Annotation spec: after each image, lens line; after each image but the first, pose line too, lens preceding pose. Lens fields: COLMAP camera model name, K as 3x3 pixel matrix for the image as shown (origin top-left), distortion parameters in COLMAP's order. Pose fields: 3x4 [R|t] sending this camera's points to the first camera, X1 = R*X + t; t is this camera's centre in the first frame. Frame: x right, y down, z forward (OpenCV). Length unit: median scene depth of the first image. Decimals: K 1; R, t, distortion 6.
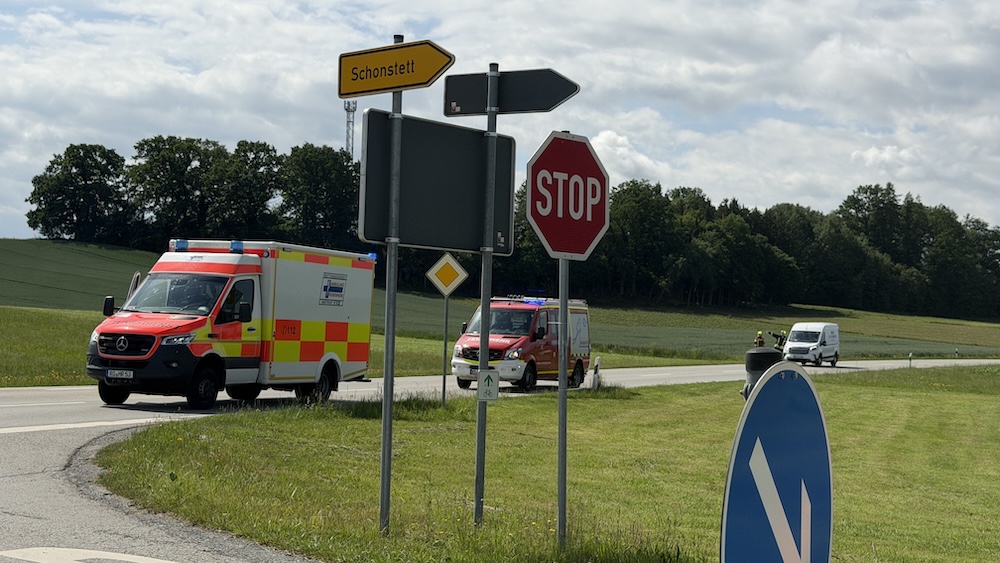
lens RADIAL K [[1423.2, 0, 499.0], [0, 1423.2, 270.8], [0, 0, 1]] dist [0.157649, 0.000000]
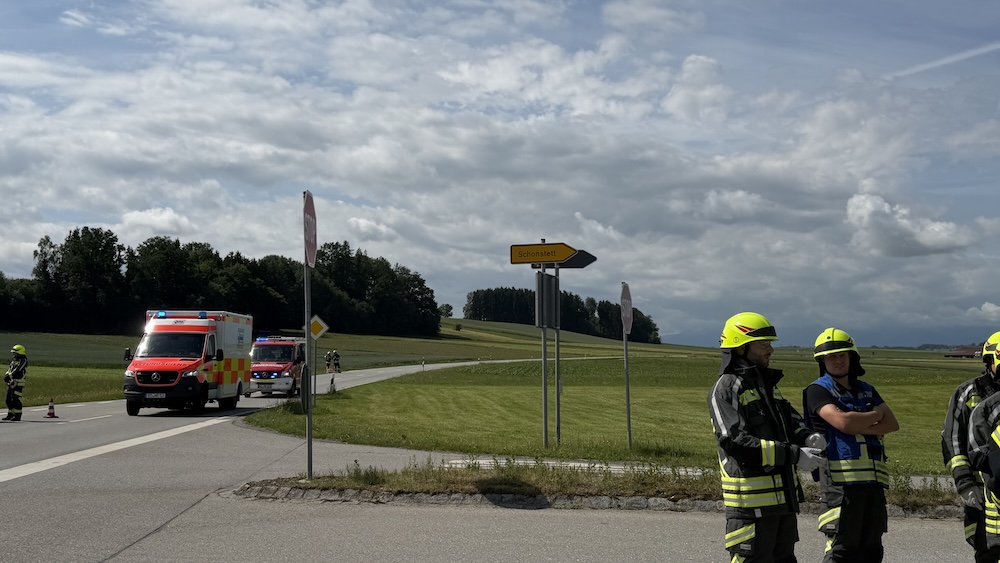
lens RADIAL K [[1068.6, 0, 506.5], [0, 1068.6, 275.8], [0, 0, 1]] dist [0.123963, 0.000000]
pose [[0.908575, -0.004510, 0.417697, -0.033792], [0.015054, 0.999646, -0.021952, -0.002539], [-0.417450, 0.026233, 0.908321, -0.023008]]
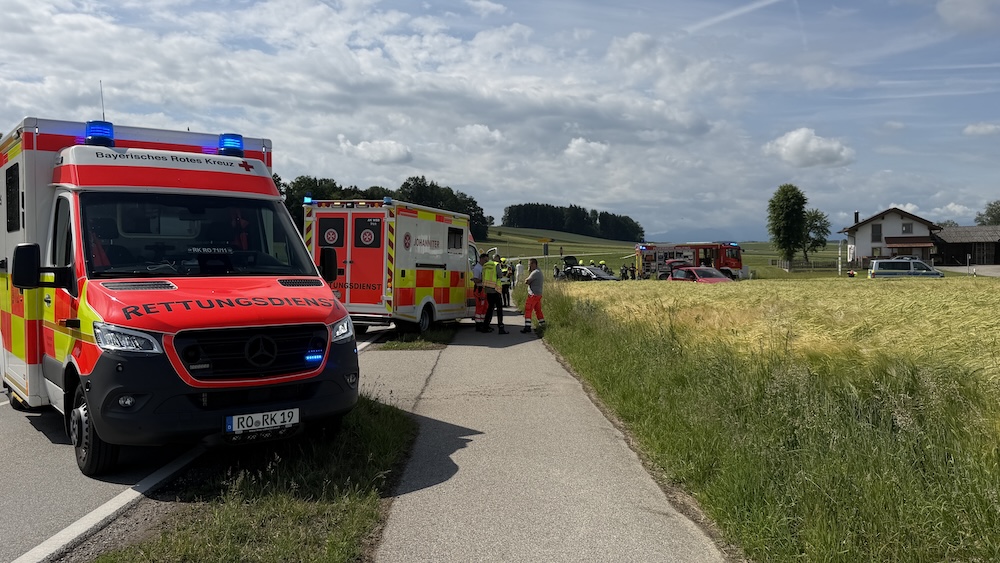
lens RADIAL K [[812.9, 0, 501.1], [0, 812.9, 281.2], [0, 0, 1]] dist [0.015851, 0.001572]
pose [[0.923305, -0.052923, 0.380404, -0.105375], [0.020044, 0.995751, 0.089881, -0.018374], [-0.383544, -0.075363, 0.920442, -0.168346]]
